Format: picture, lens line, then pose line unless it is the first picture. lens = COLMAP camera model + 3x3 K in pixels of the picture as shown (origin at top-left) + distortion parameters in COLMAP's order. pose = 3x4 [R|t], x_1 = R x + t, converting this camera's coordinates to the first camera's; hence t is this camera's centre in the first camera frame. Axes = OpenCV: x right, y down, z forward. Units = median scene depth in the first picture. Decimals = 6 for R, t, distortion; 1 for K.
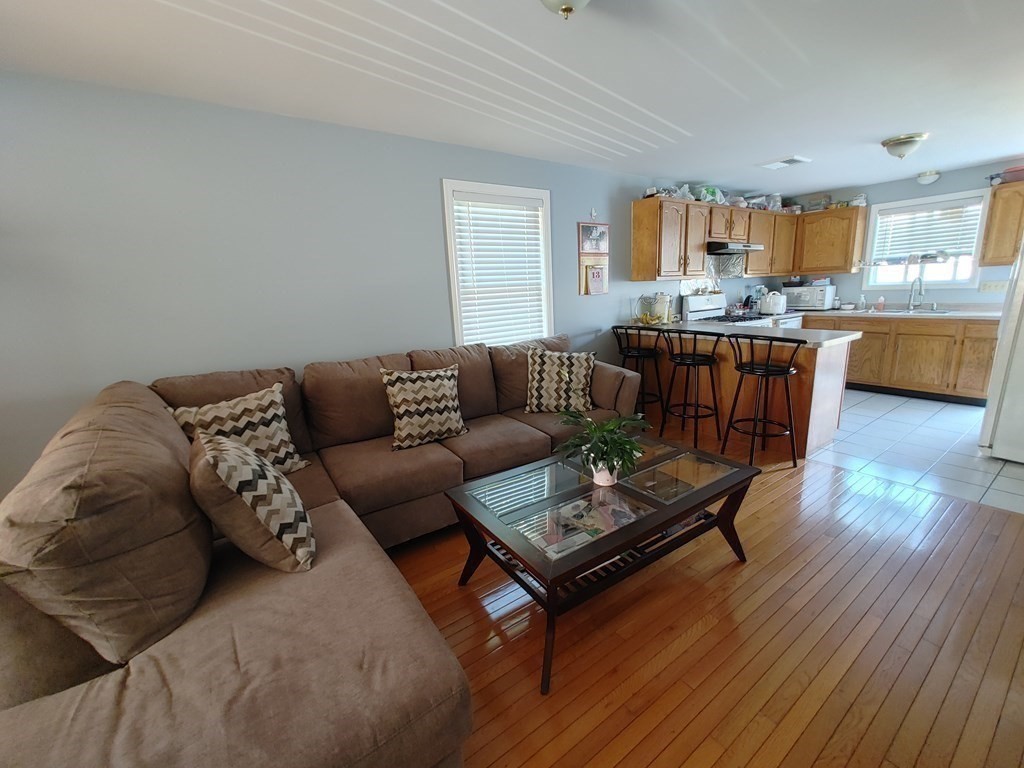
lens RADIAL K [[434.3, 0, 525.8], [0, 434.3, 384.9], [0, 0, 1]] dist [0.000541, 0.000484]
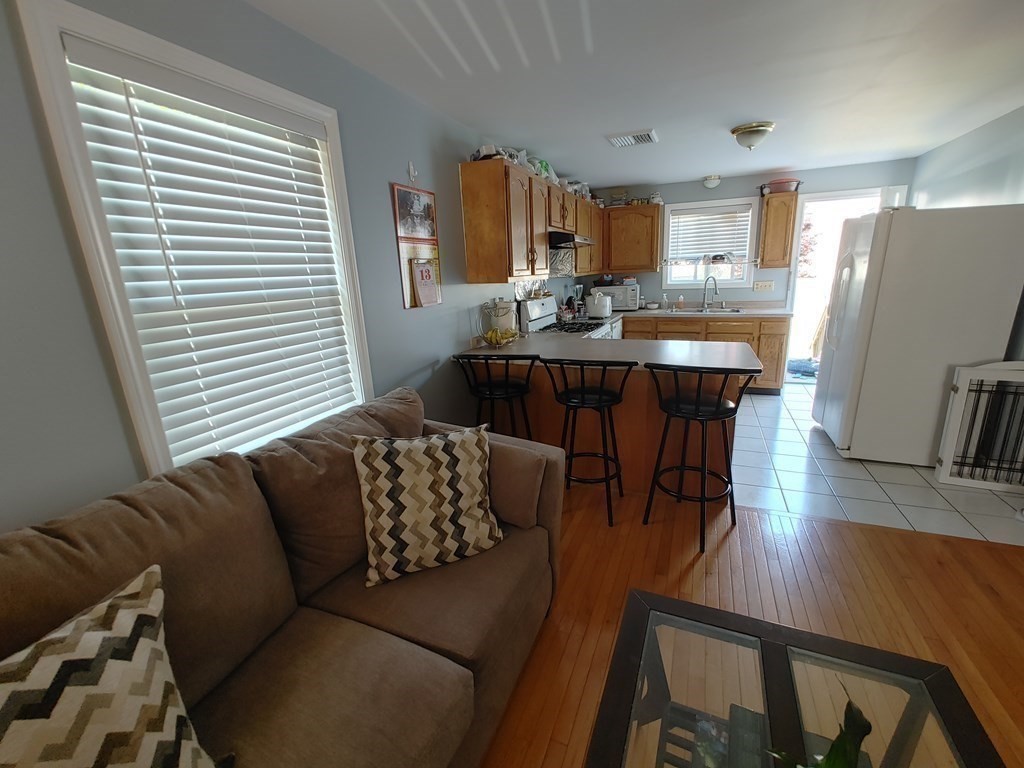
lens RADIAL K [[435.3, 0, 530.3], [0, 435.3, 383.3], [0, 0, 1]] dist [-0.000667, 0.000392]
pose [[0.844341, -0.124997, 0.521023, -0.056965], [0.118522, 0.991890, 0.045892, -0.121710], [-0.522534, 0.023004, 0.852308, 0.439078]]
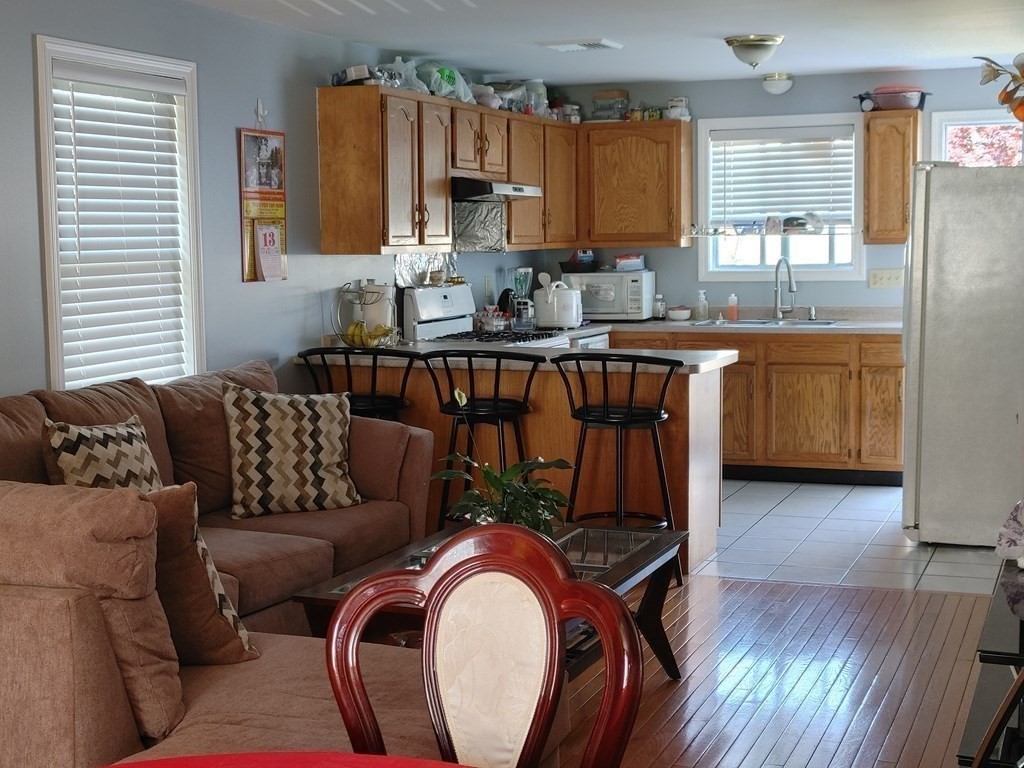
lens RADIAL K [[1571.1, 0, 483.5], [0, 1571.1, 383.1], [0, 0, 1]] dist [0.025234, -0.000214]
pose [[0.844544, -0.018909, 0.535153, -0.584502], [0.095379, 0.988708, -0.115586, 0.119463], [-0.526924, 0.148660, 0.836810, -0.525587]]
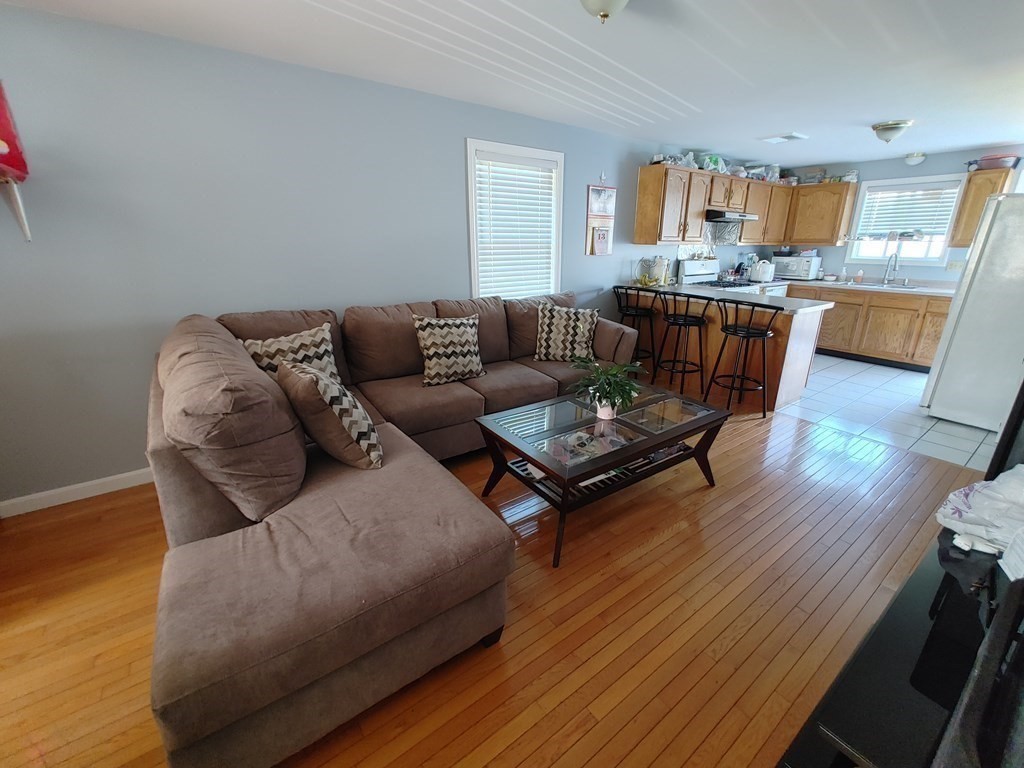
lens RADIAL K [[435.3, 0, 530.3], [0, 435.3, 383.3], [0, 0, 1]] dist [-0.000667, 0.000392]
pose [[0.998459, 0.041140, 0.037254, -0.042379], [-0.044579, 0.994307, 0.096775, 0.011520], [-0.033061, -0.098287, 0.994609, -0.105425]]
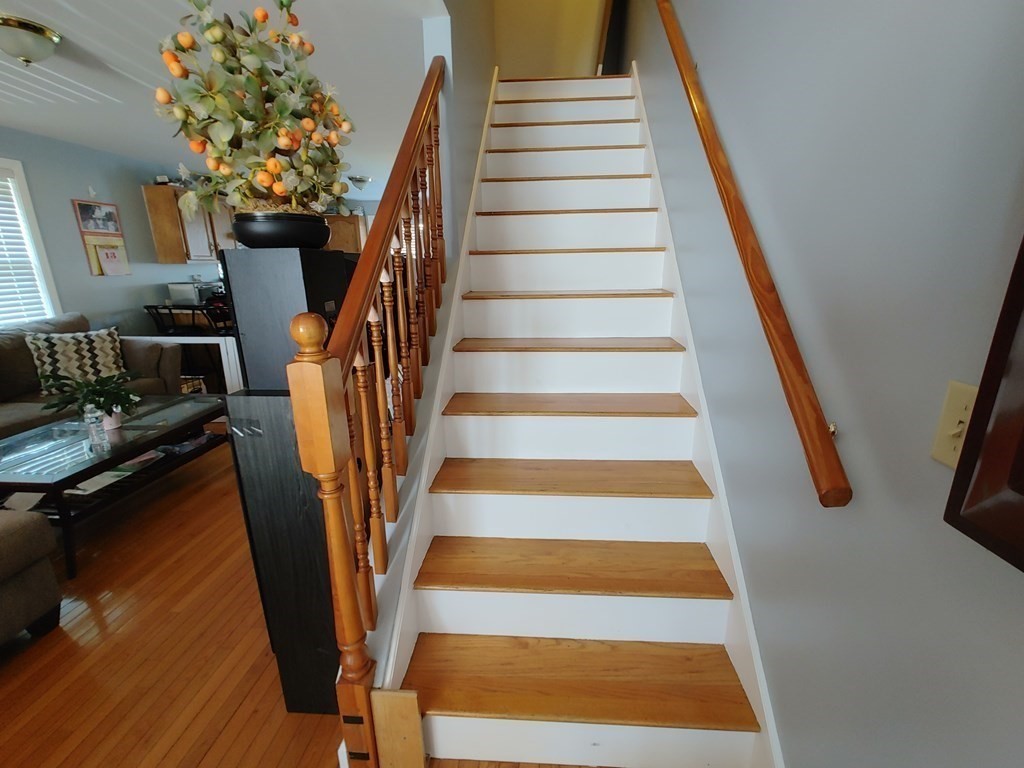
lens RADIAL K [[435.3, 0, 530.3], [0, 435.3, 383.3], [0, 0, 1]] dist [-0.000667, 0.000392]
pose [[0.631716, -0.166317, 0.757148, -0.035979], [0.145922, 0.984766, 0.094568, 0.087073], [-0.761342, 0.050744, 0.646362, -0.388073]]
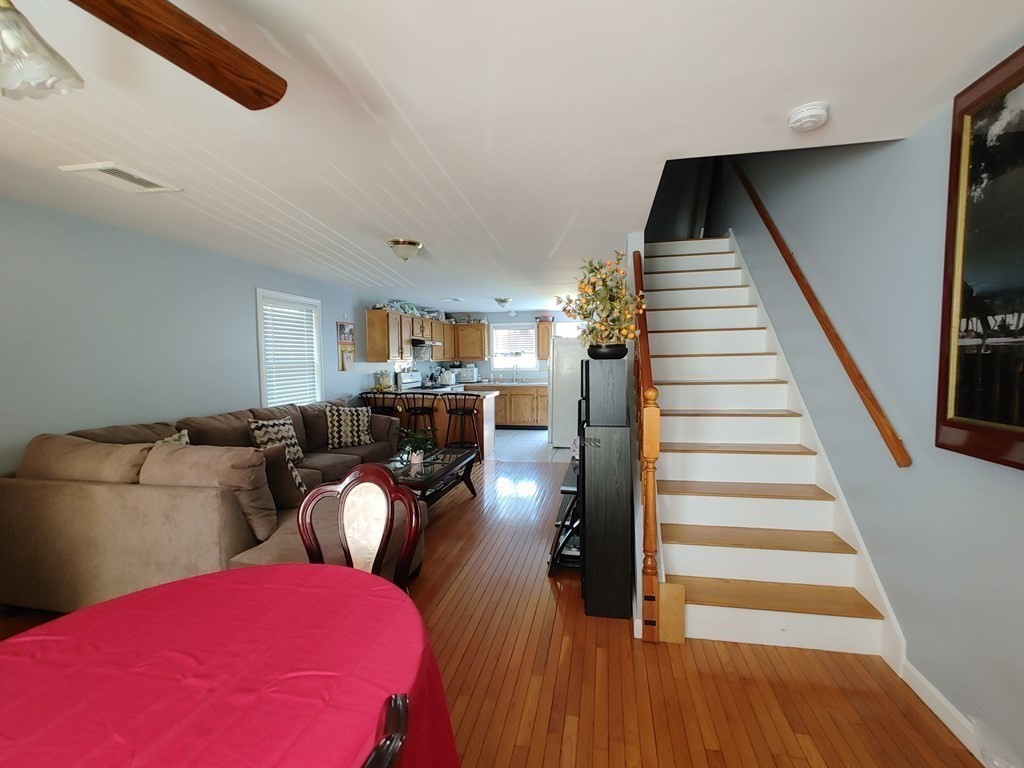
lens RADIAL K [[437.2, 0, 526.5], [0, 437.2, 383.9], [0, 0, 1]] dist [-0.003923, -0.000040]
pose [[0.724994, -0.005412, 0.688734, -0.439340], [0.129844, 0.983113, -0.128955, 0.101950], [-0.676405, 0.182919, 0.713454, -0.440536]]
